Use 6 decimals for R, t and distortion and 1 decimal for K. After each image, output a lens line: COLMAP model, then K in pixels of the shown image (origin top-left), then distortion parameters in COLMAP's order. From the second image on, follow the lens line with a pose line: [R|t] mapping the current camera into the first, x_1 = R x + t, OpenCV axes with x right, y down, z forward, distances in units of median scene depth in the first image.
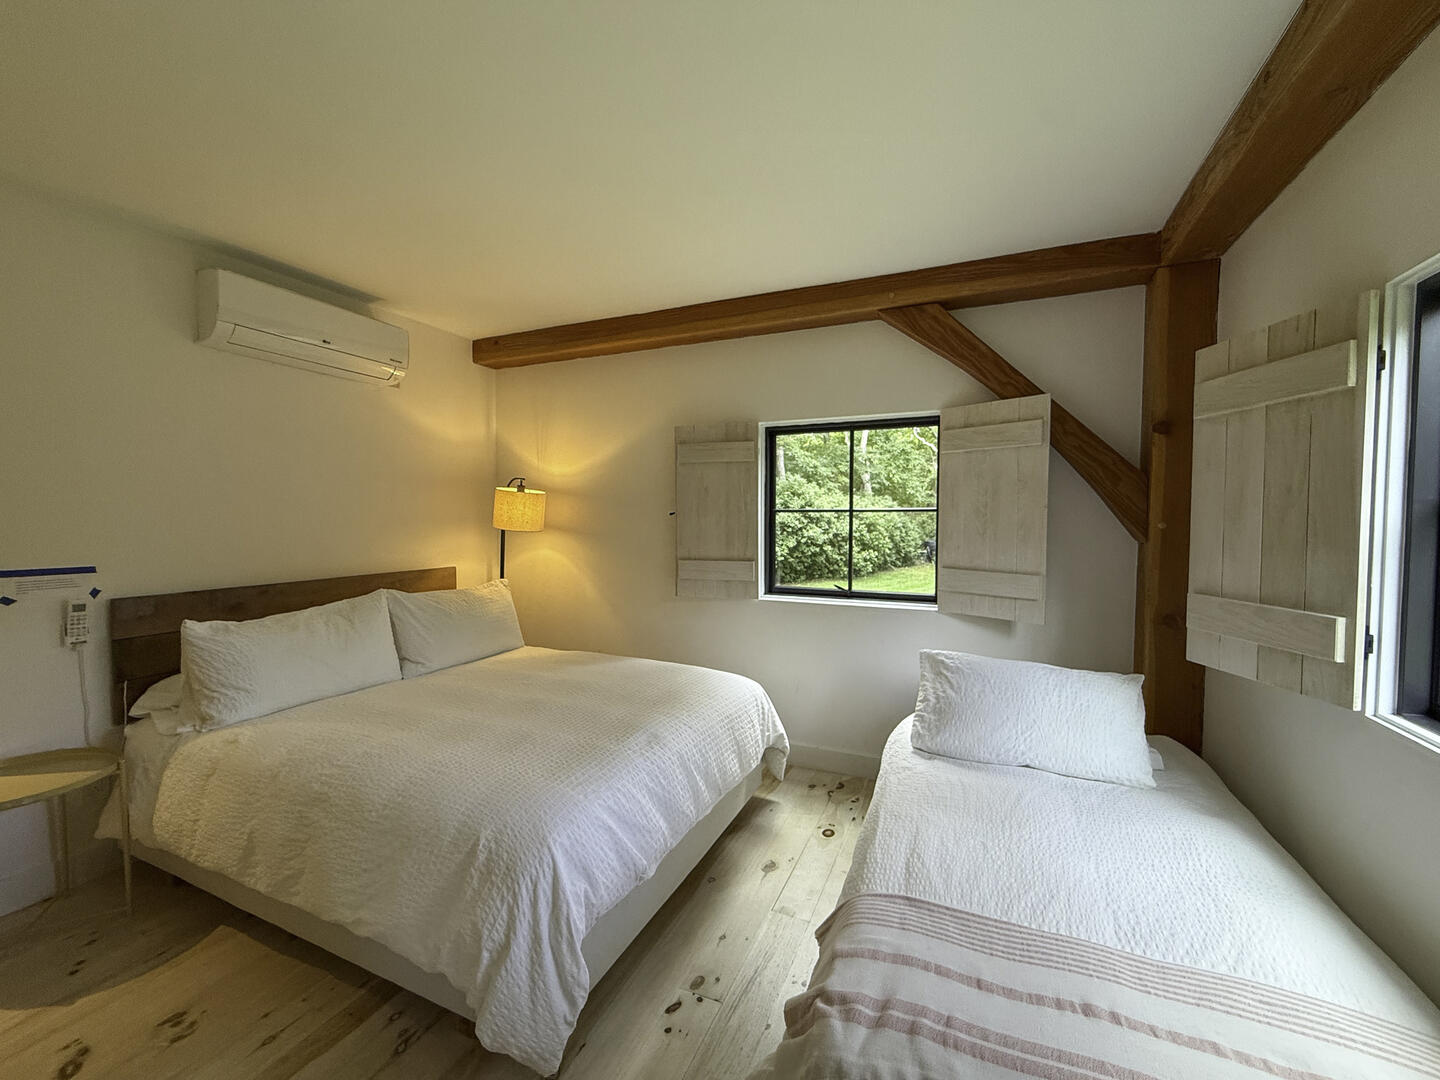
lens RADIAL K [[585.4, 0, 735.3], [0, 585.4, 537.1], [0, 0, 1]] dist [0.000412, 0.000000]
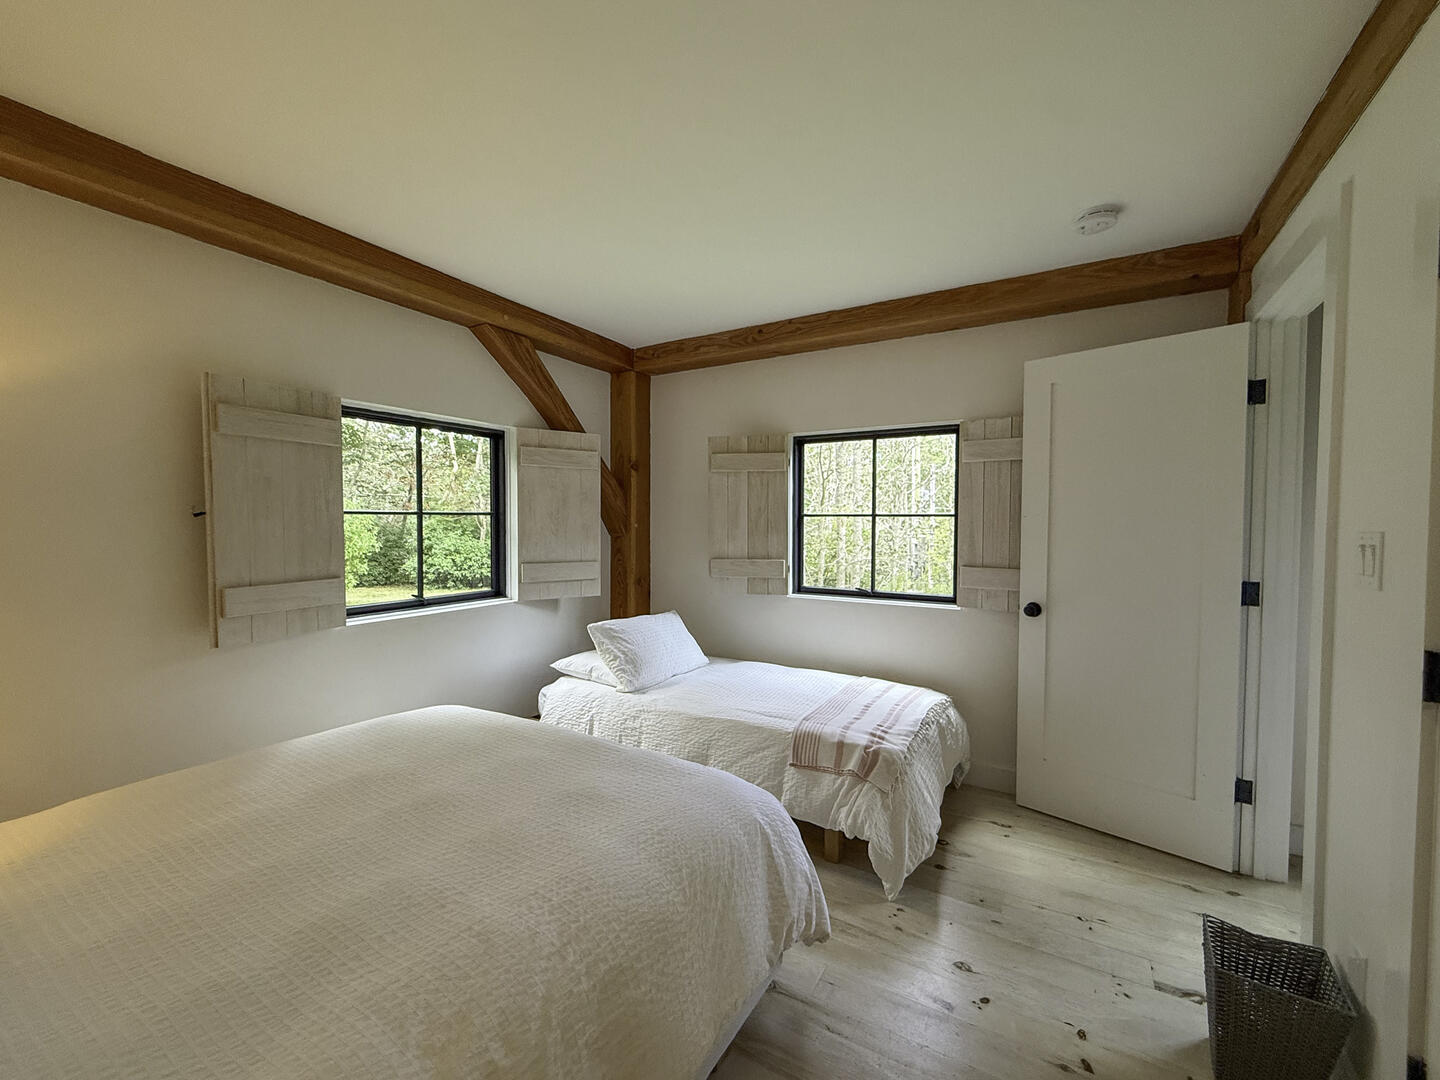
lens RADIAL K [[593.4, 0, 701.5], [0, 593.4, 541.5], [0, 0, 1]] dist [-0.001232, -0.000223]
pose [[0.145546, -0.030621, 0.988878, -0.822842], [0.036761, 0.998998, 0.025524, -0.010761], [-0.988668, 0.032638, 0.146526, 0.514035]]
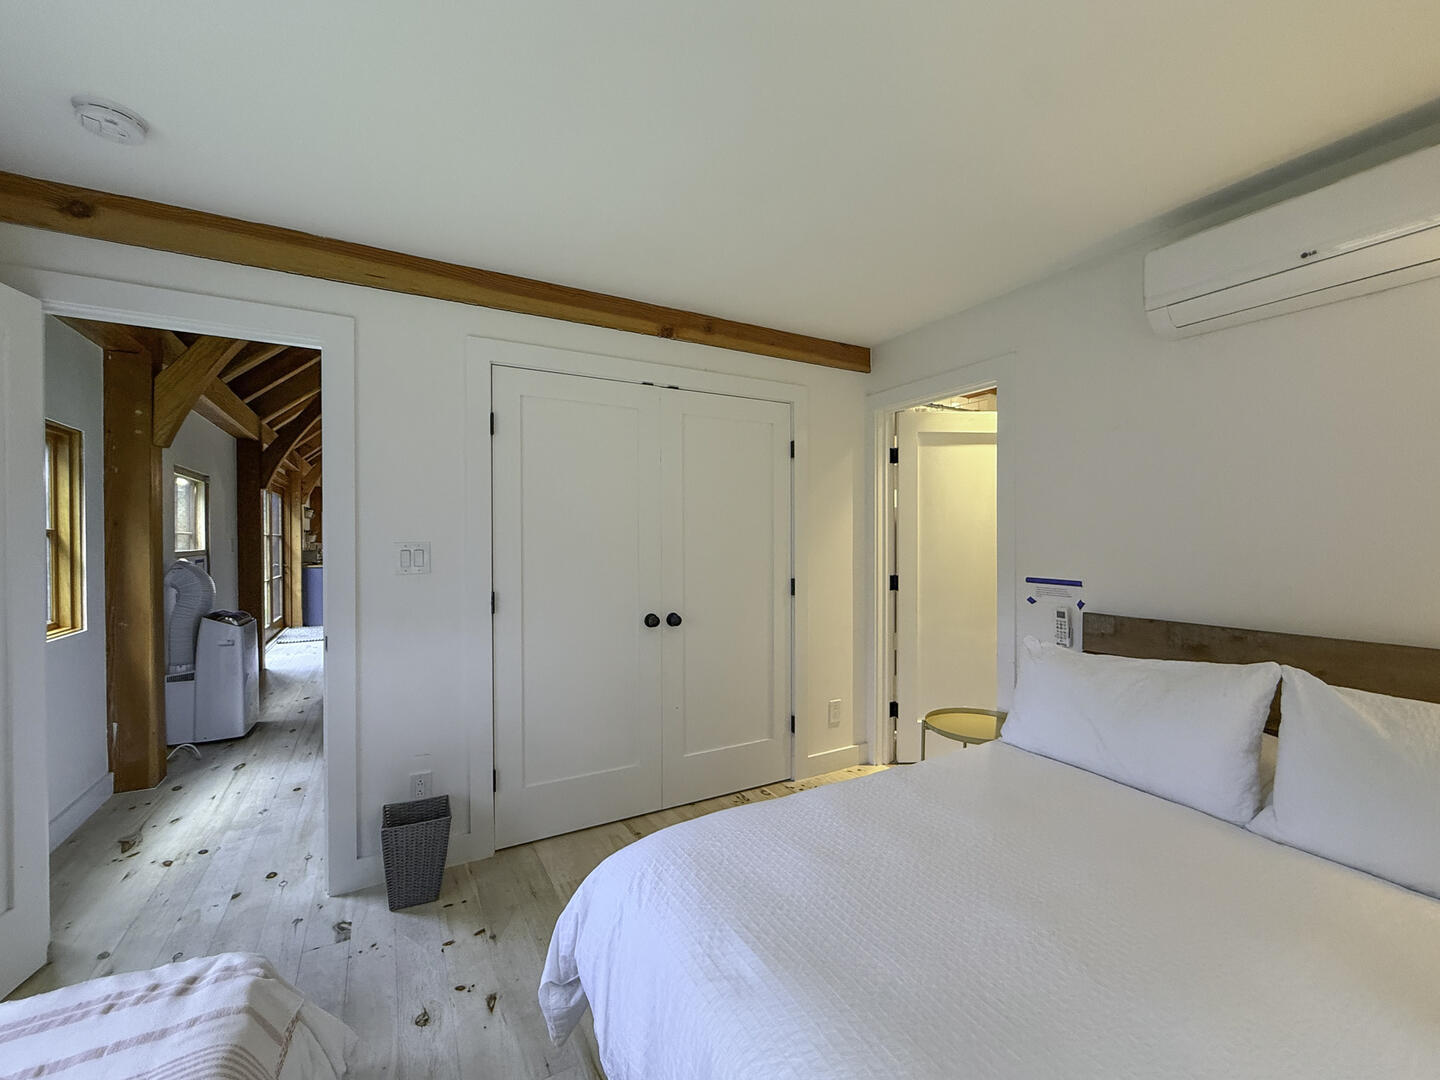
lens RADIAL K [[593.4, 0, 701.5], [0, 593.4, 541.5], [0, 0, 1]] dist [-0.001232, -0.000223]
pose [[-0.618964, 0.007419, -0.785385, 0.204831], [-0.026143, 0.999207, 0.030042, -0.034023], [0.784984, 0.039127, -0.618279, 0.948002]]
